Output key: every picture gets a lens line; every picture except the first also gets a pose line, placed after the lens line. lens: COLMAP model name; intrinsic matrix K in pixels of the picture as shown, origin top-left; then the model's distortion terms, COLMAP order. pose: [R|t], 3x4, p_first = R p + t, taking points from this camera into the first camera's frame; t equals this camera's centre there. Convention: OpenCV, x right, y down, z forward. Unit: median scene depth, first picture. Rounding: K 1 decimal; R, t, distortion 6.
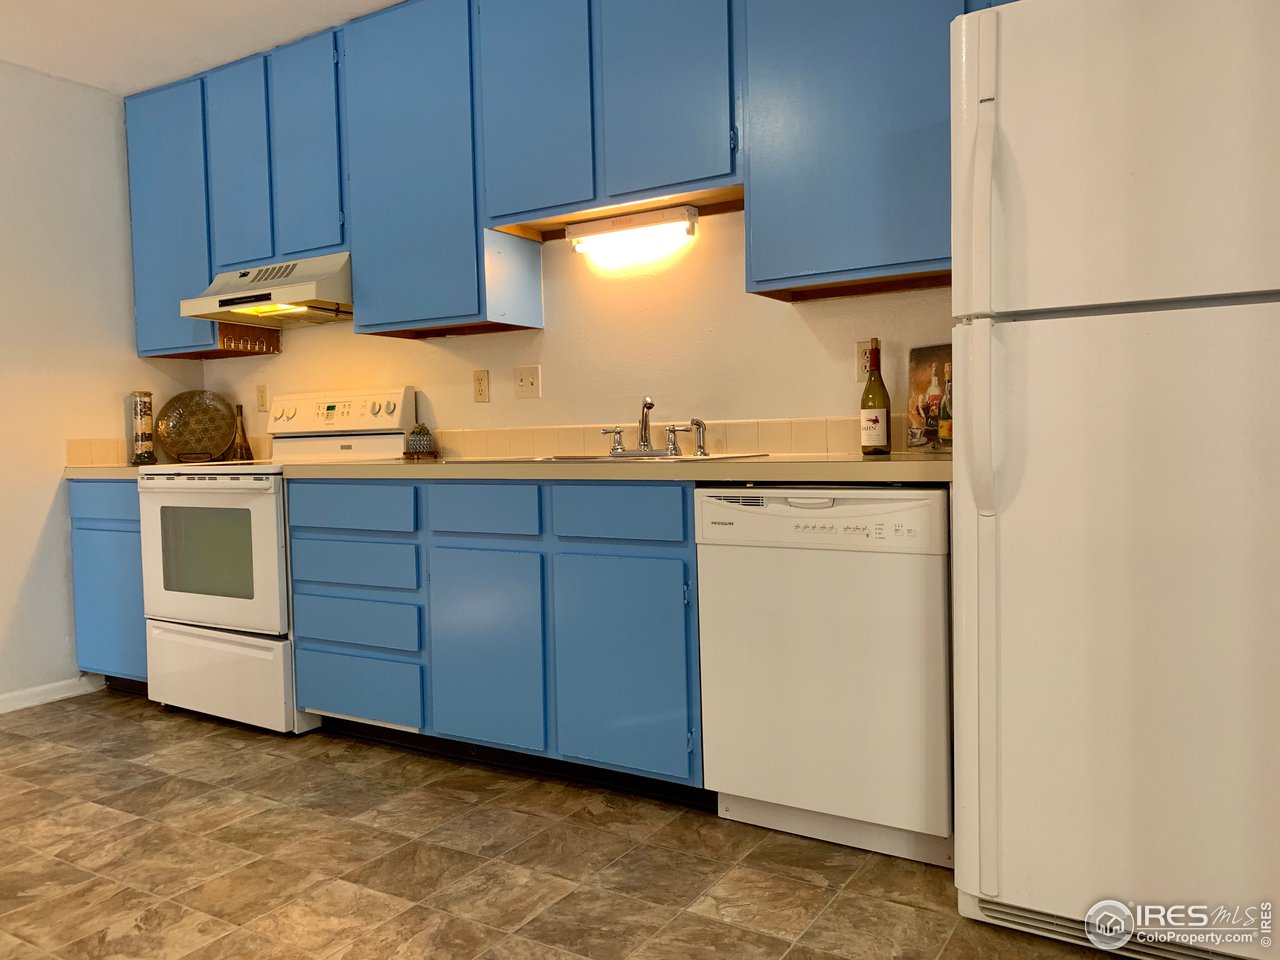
lens RADIAL K [[968.0, 0, 637.2], [0, 968.0, 468.5], [0, 0, 1]] dist [0.028375, -0.005115]
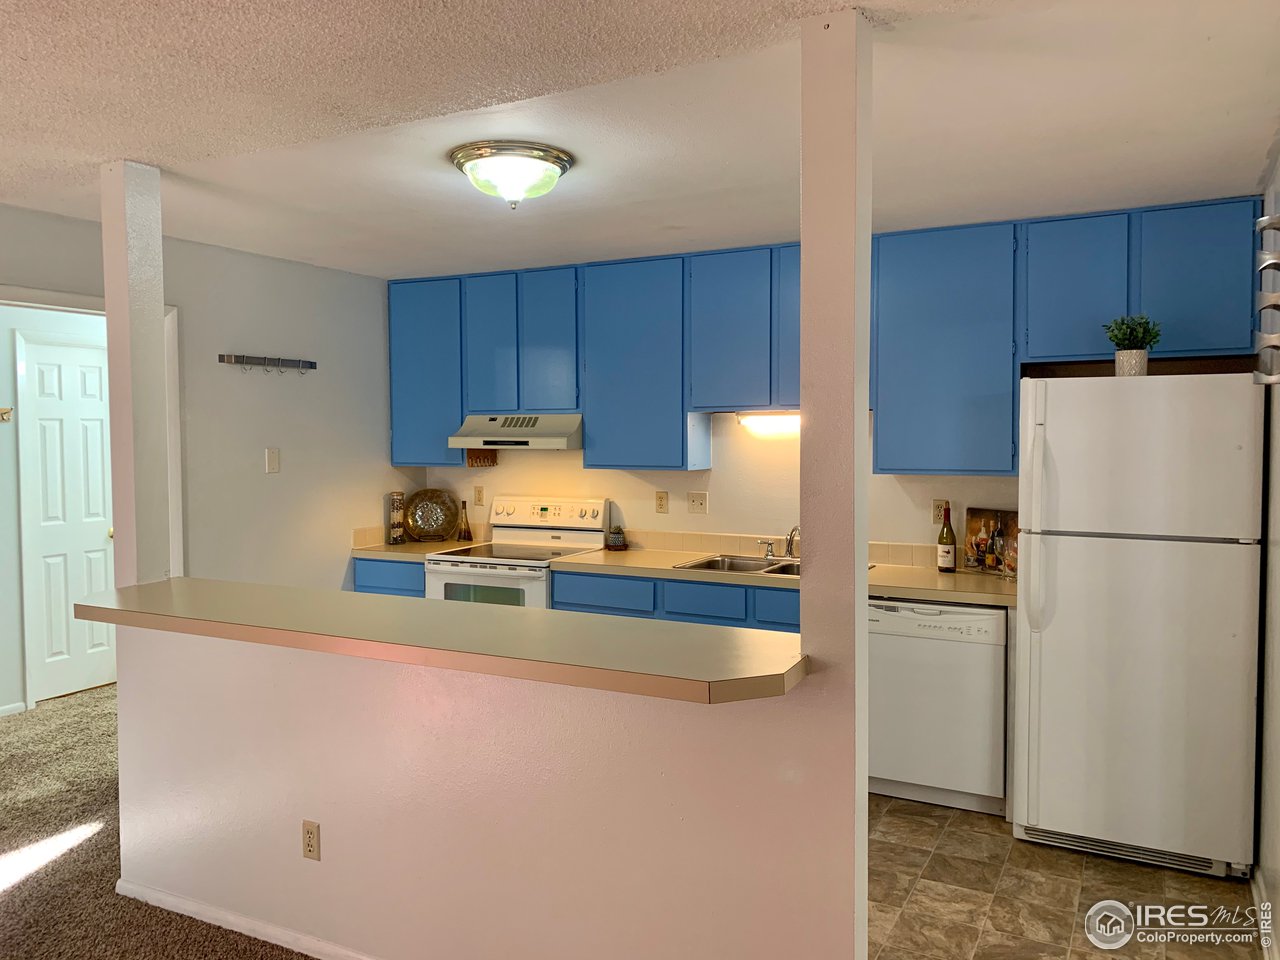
lens RADIAL K [[970.0, 0, 644.5], [0, 970.0, 461.5], [0, 0, 1]] dist [0.095372, -0.149015]
pose [[0.996859, 0.018024, 0.077116, -0.327396], [-0.017766, 0.999834, -0.004039, -0.152032], [-0.077176, 0.002656, 0.997014, -0.513891]]
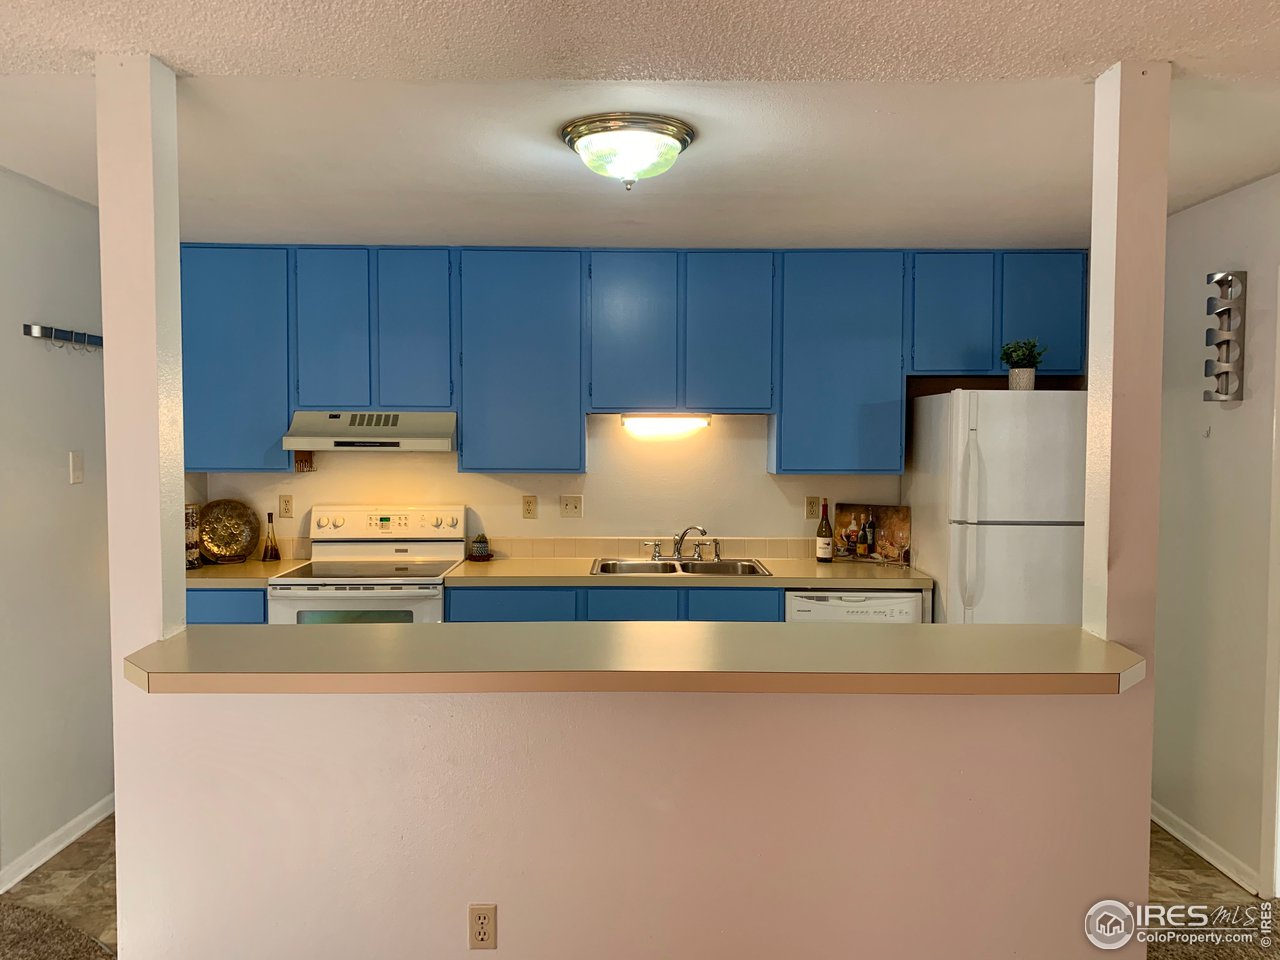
lens RADIAL K [[970.0, 0, 644.5], [0, 970.0, 461.5], [0, 0, 1]] dist [0.095372, -0.149015]
pose [[0.839516, 0.010358, 0.543236, -0.845776], [-0.006536, 0.999938, -0.008965, -0.150464], [-0.543295, 0.003975, 0.839532, -0.292417]]
